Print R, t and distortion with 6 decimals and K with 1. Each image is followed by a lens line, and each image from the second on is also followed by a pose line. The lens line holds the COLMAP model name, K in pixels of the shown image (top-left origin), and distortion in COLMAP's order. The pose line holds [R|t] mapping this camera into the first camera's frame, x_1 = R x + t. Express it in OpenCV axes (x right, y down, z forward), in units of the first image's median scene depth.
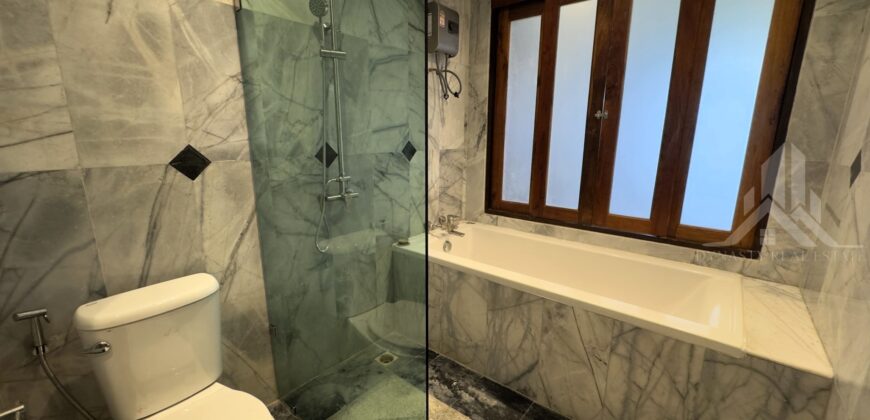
lens RADIAL K [[345.1, 0, 430.1], [0, 345.1, 211.6], [0, 0, 1]] dist [-0.008684, 0.001615]
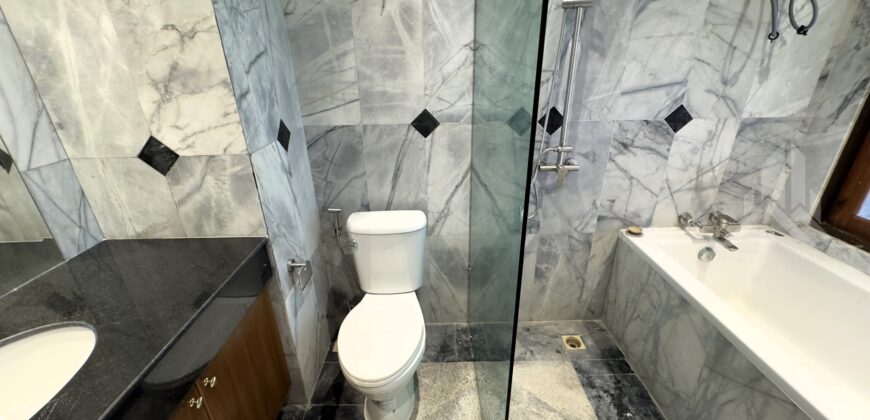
lens RADIAL K [[345.1, 0, 432.8], [0, 345.1, 210.0], [0, 0, 1]] dist [-0.008684, 0.001615]
pose [[0.655572, 0.289826, -0.697300, 0.208131], [-0.145432, 0.954584, 0.260035, -0.130604], [0.740996, -0.069062, 0.667948, 0.129835]]
